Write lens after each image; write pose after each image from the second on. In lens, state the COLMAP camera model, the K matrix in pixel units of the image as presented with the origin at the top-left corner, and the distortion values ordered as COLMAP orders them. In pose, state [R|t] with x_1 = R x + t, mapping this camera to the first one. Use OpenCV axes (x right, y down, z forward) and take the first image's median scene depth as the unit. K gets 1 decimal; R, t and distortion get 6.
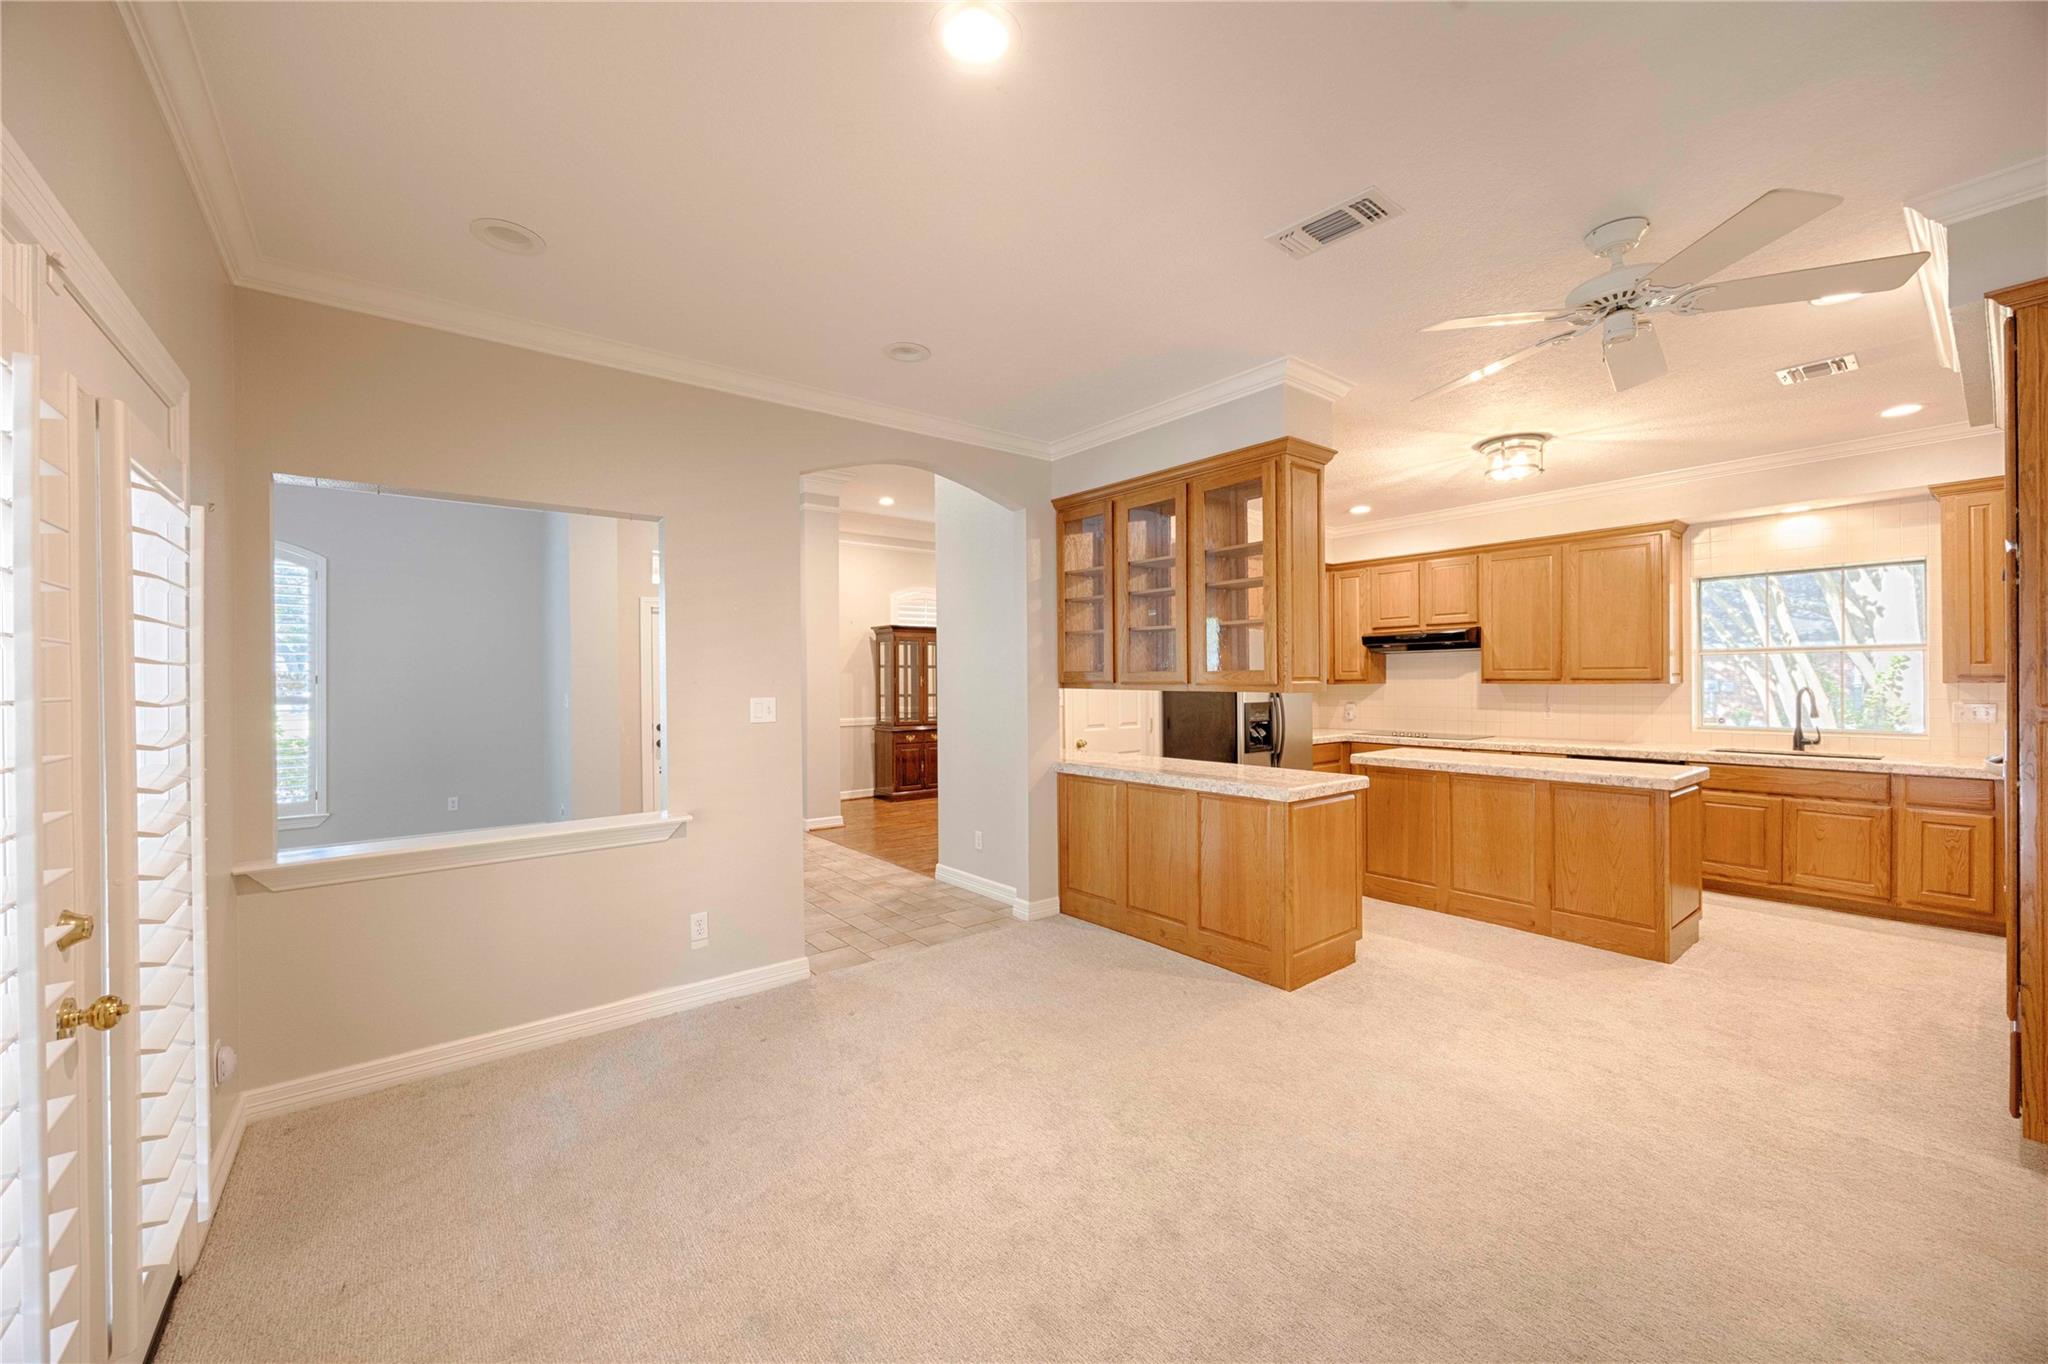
lens RADIAL K [[778.5, 0, 1031.4], [0, 778.5, 681.5], [0, 0, 1]] dist [-0.001514, -0.000173]
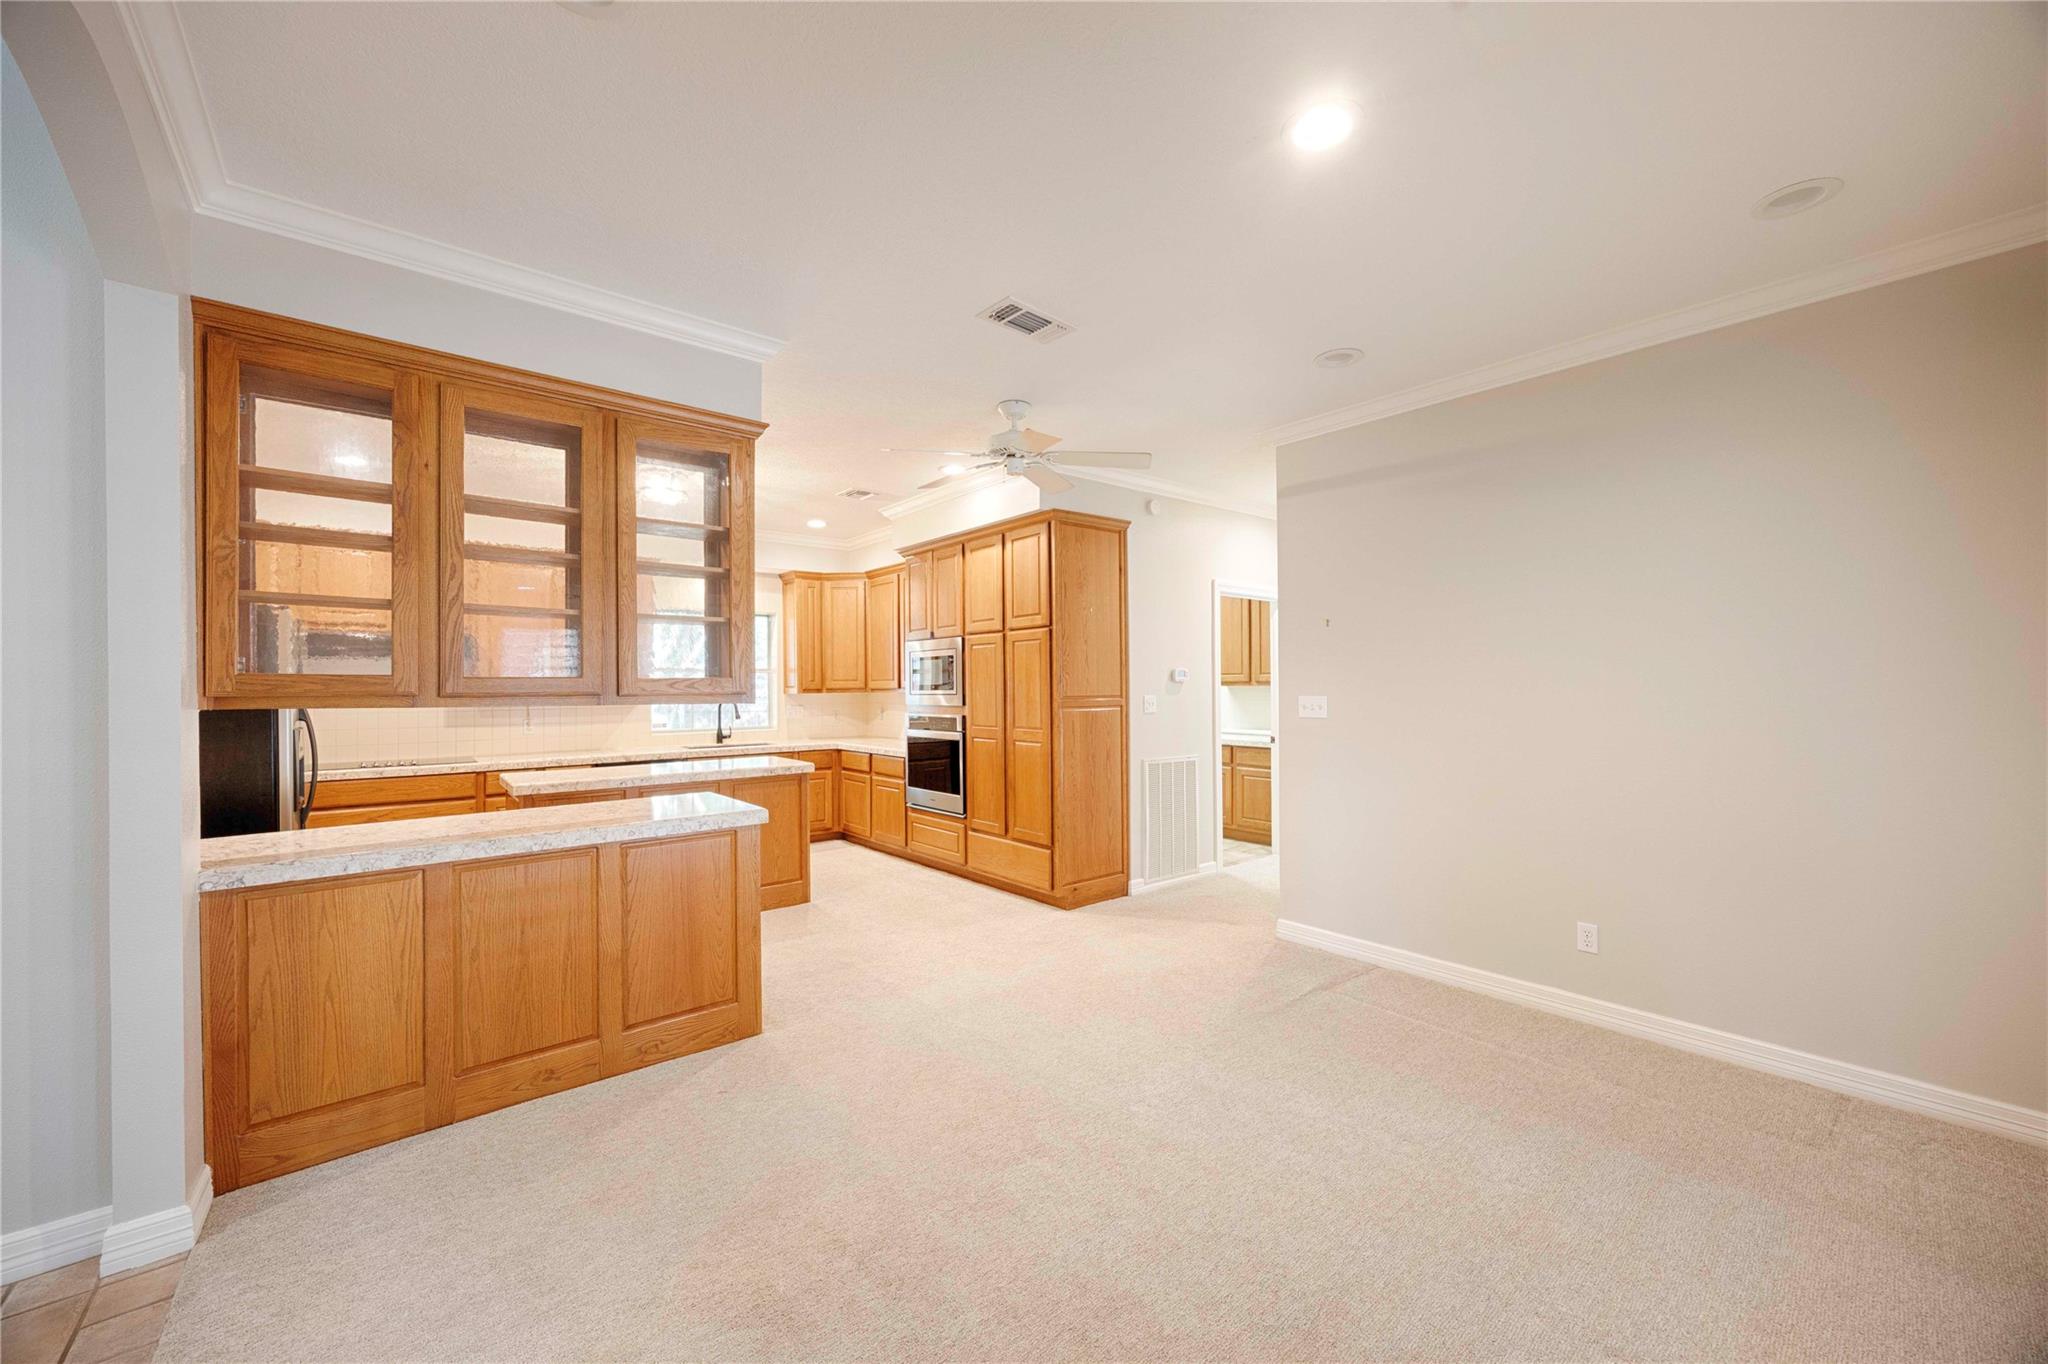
lens RADIAL K [[778.5, 0, 1026.0], [0, 778.5, 683.1], [0, 0, 1]] dist [-0.001336, 0.000096]
pose [[-0.019977, 0.012163, 0.999726, -0.416346], [0.008875, 0.999889, -0.011987, 0.003359], [-0.999761, 0.008633, -0.020082, 0.503260]]
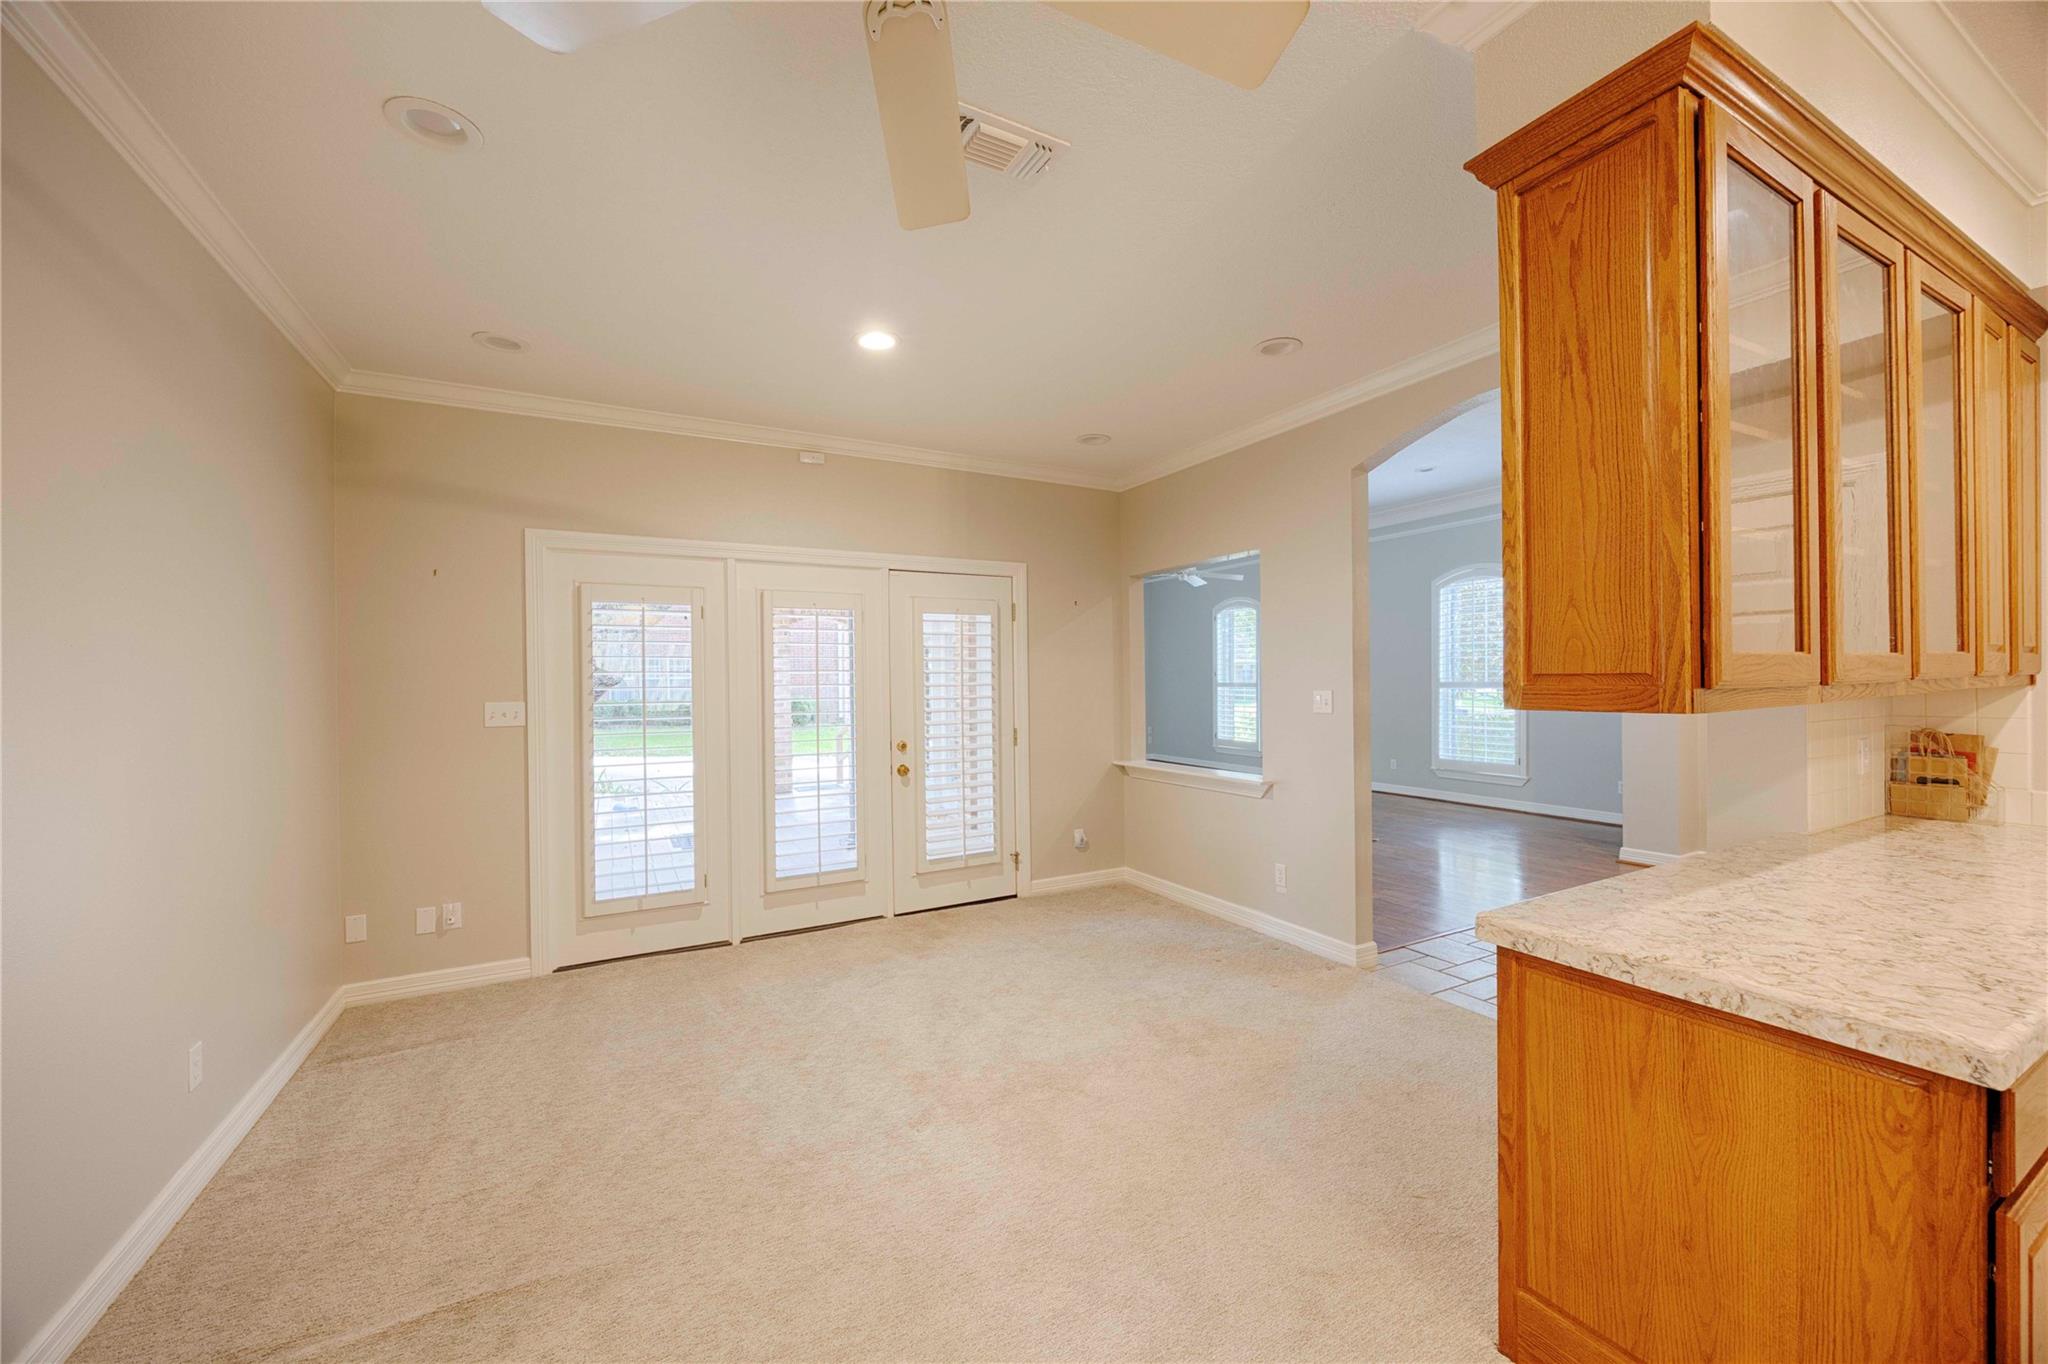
lens RADIAL K [[778.5, 0, 1031.4], [0, 778.5, 681.5], [0, 0, 1]] dist [-0.001514, -0.000173]
pose [[-0.171642, 0.013792, -0.985063, 0.592548], [0.012927, 0.999847, 0.011746, -0.007514], [0.985075, -0.010717, -0.171794, 0.576091]]
